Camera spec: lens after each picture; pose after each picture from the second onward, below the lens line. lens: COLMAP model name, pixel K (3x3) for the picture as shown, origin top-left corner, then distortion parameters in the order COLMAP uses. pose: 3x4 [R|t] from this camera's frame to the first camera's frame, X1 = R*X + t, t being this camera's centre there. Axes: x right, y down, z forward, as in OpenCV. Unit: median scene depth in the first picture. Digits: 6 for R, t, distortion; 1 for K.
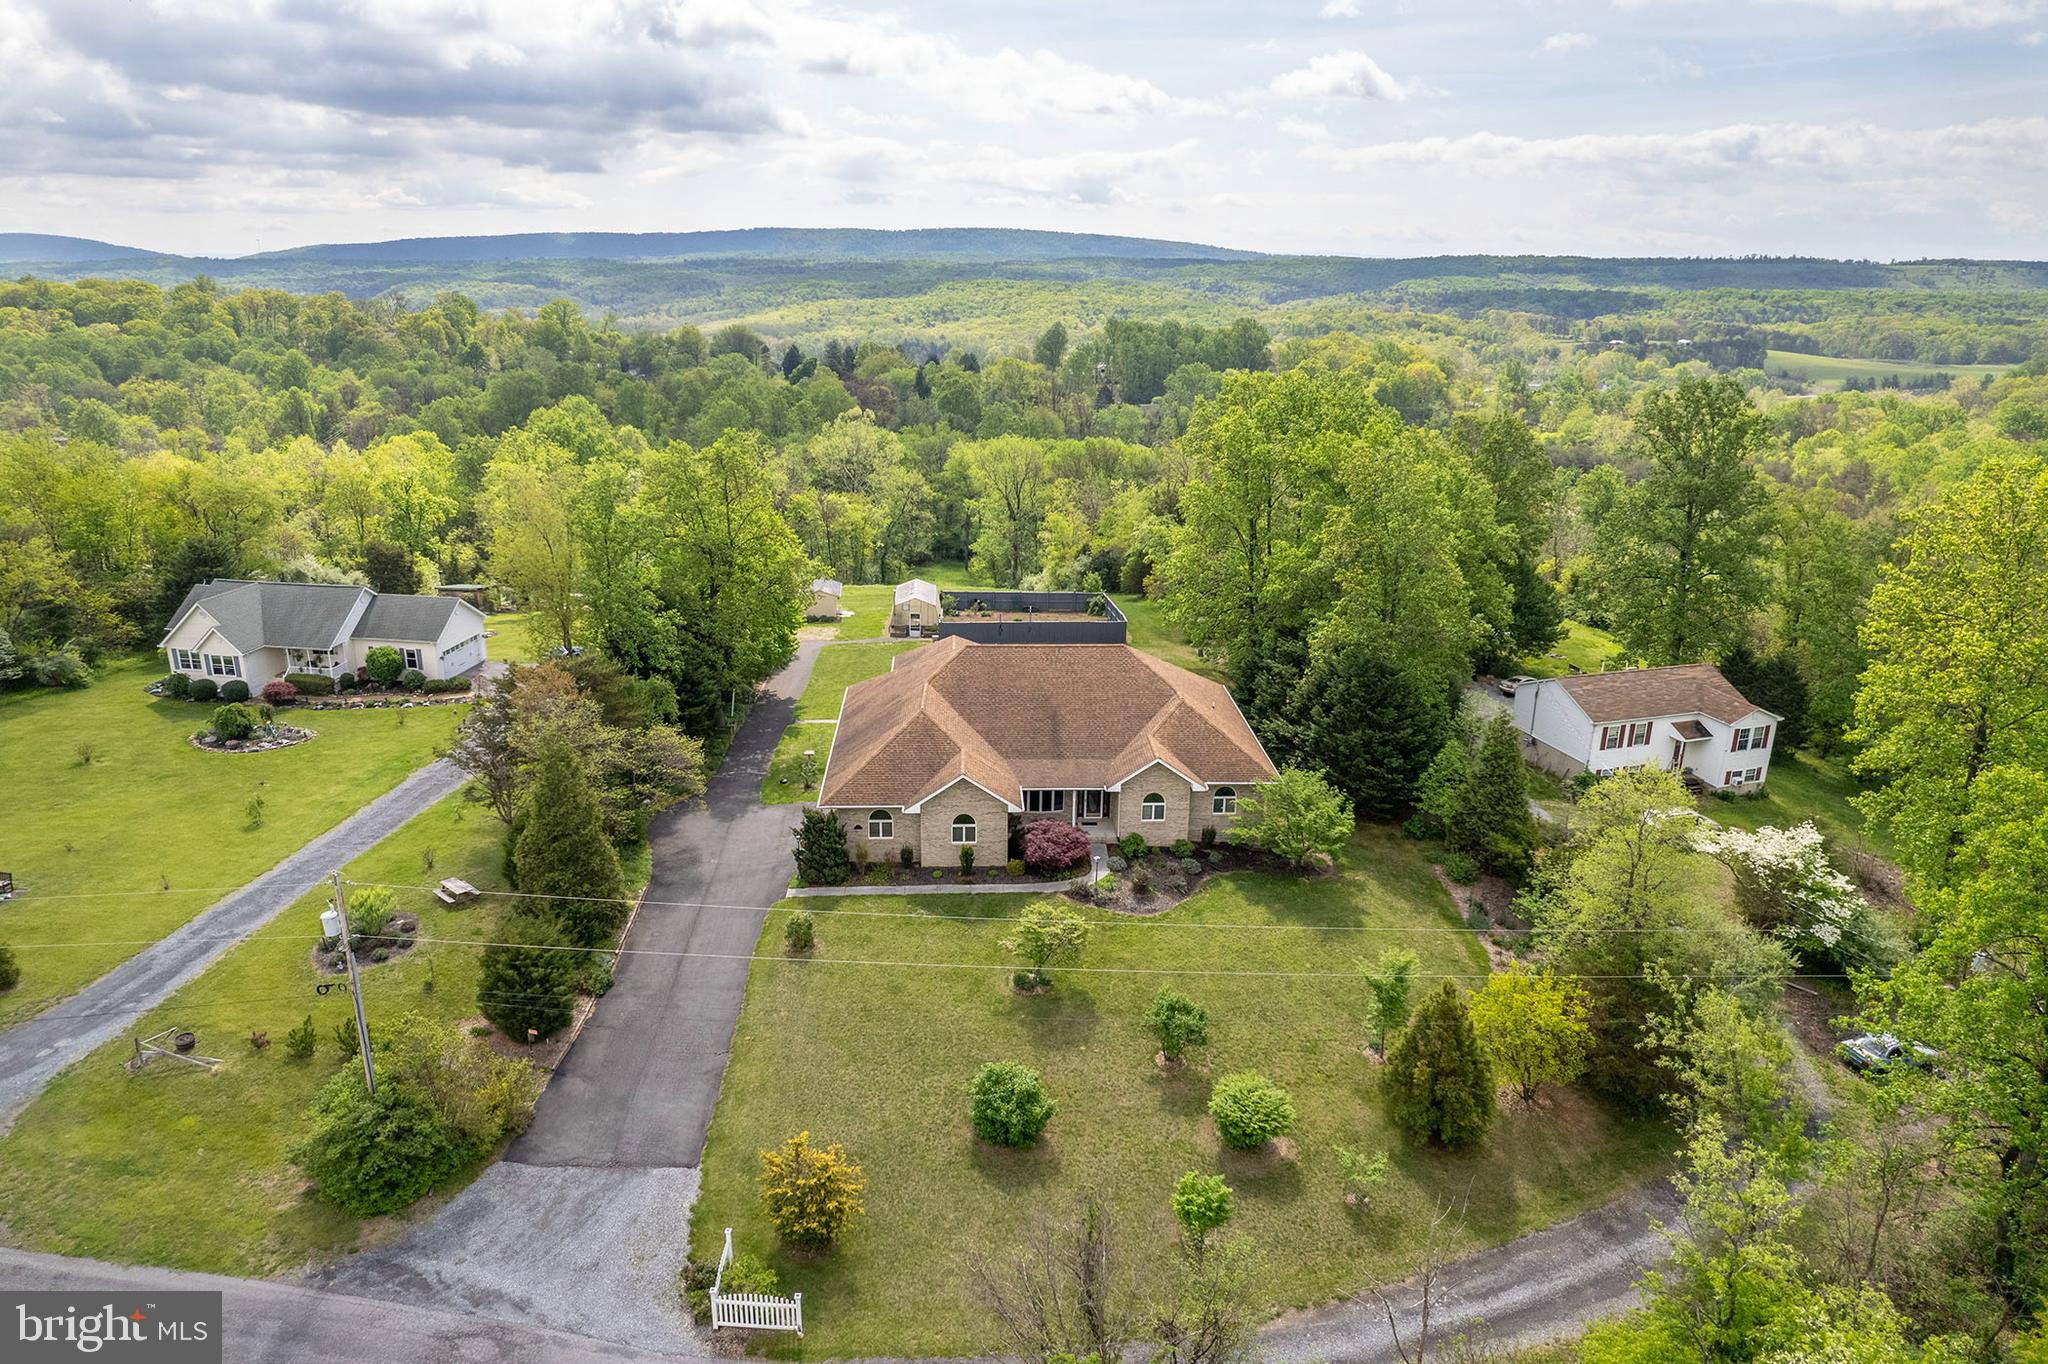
lens RADIAL K [[1316.0, 0, 1005.4], [0, 1316.0, 653.6], [0, 0, 1]] dist [-0.065096, 0.051598]
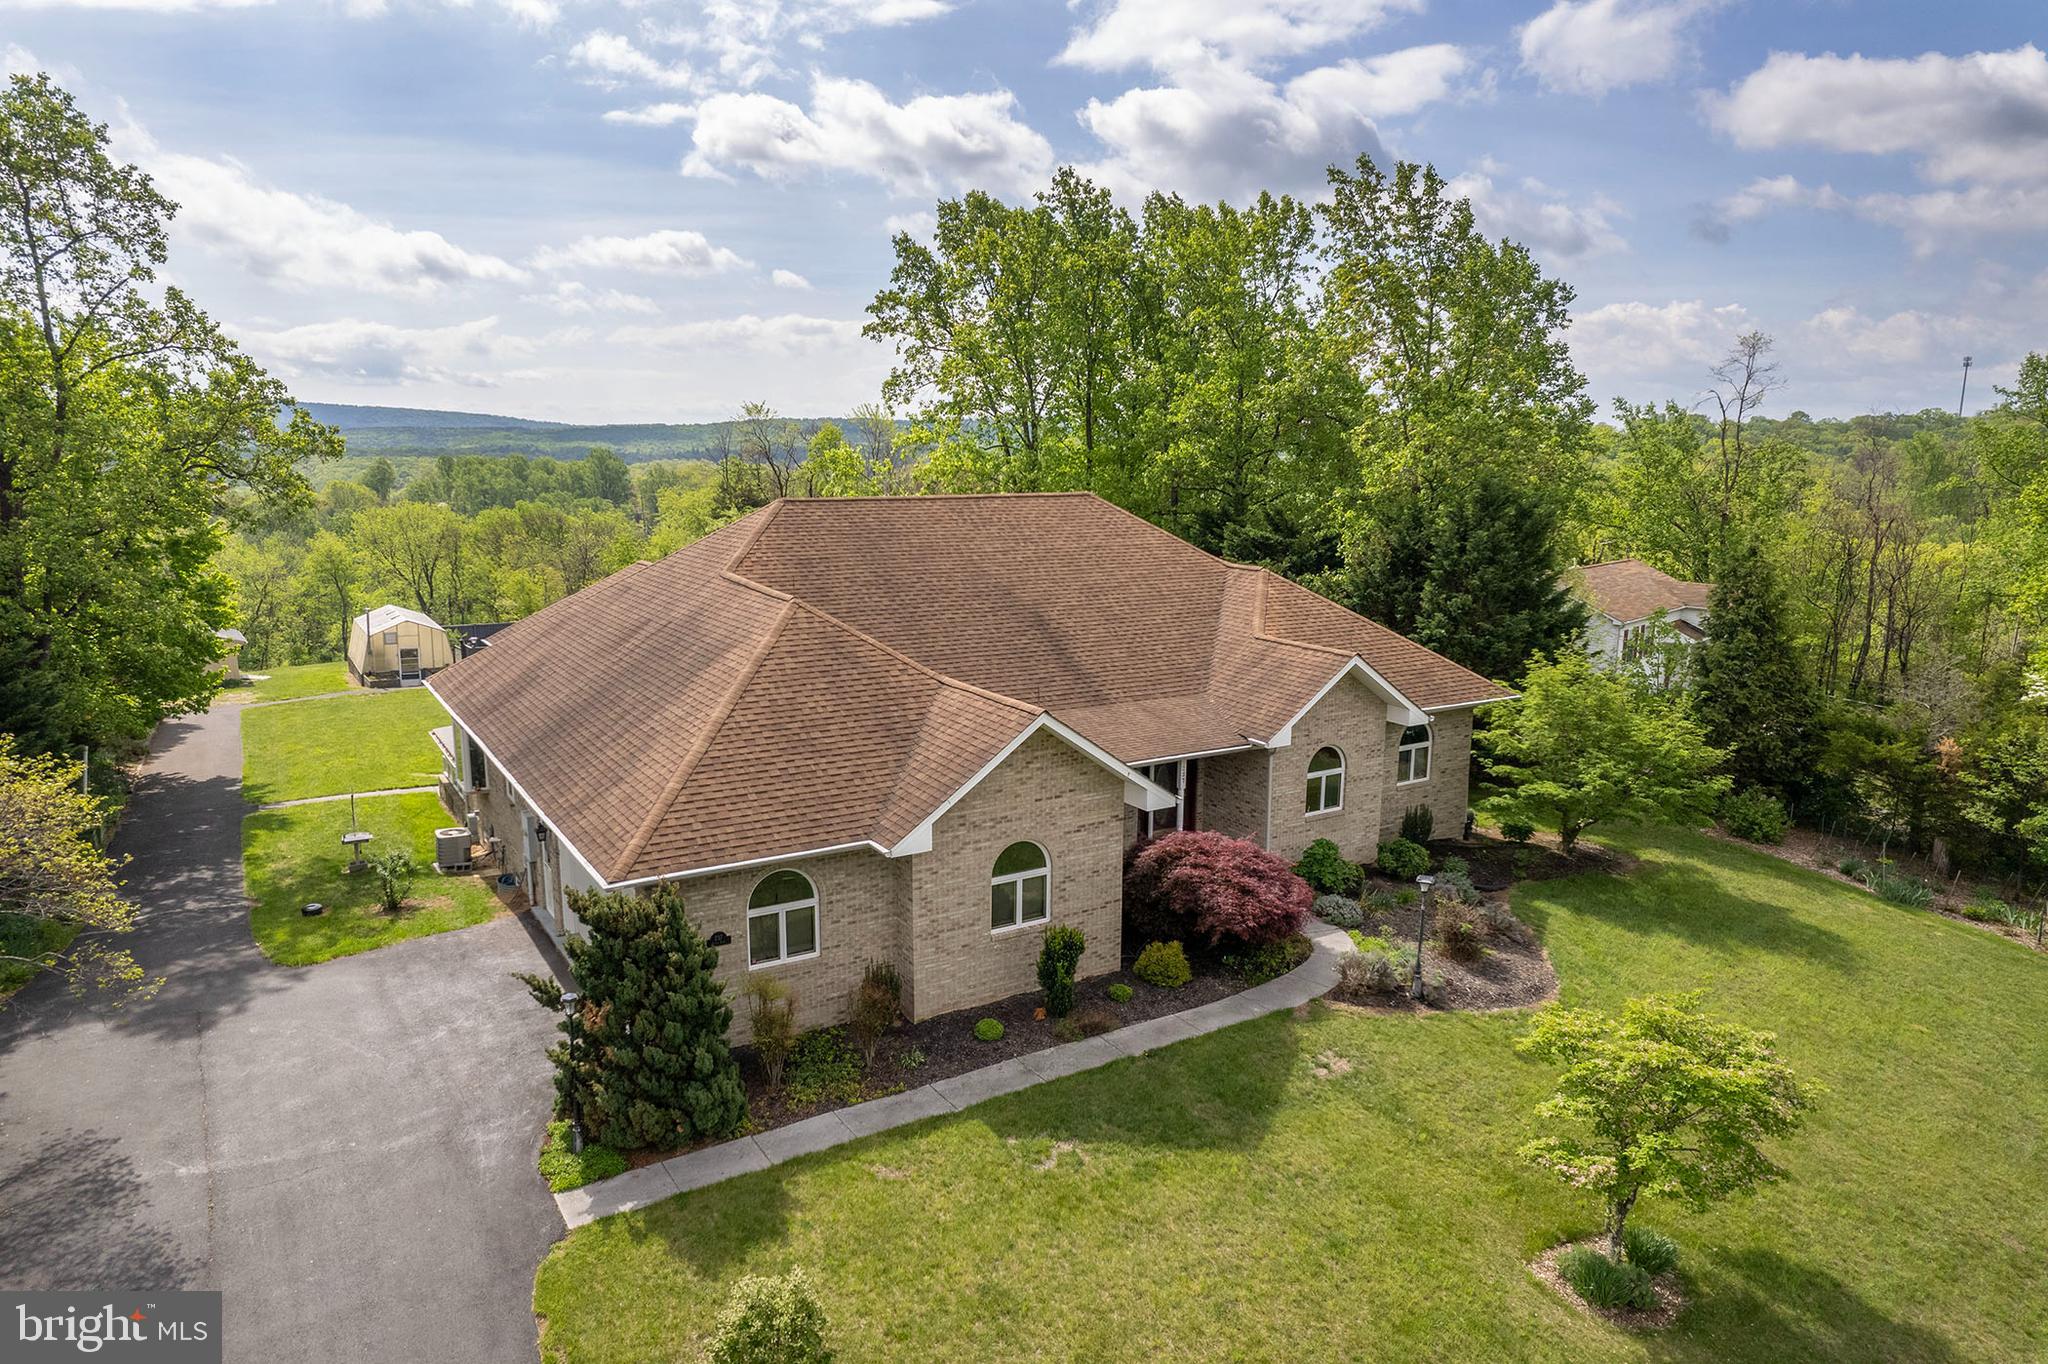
lens RADIAL K [[1316.0, 0, 1005.4], [0, 1316.0, 653.6], [0, 0, 1]] dist [-0.065096, 0.051598]
pose [[0.874760, -0.085400, 0.476972, -0.147620], [0.143666, 0.985796, -0.086979, 0.076043], [-0.462769, 0.144610, 0.874604, 0.510521]]
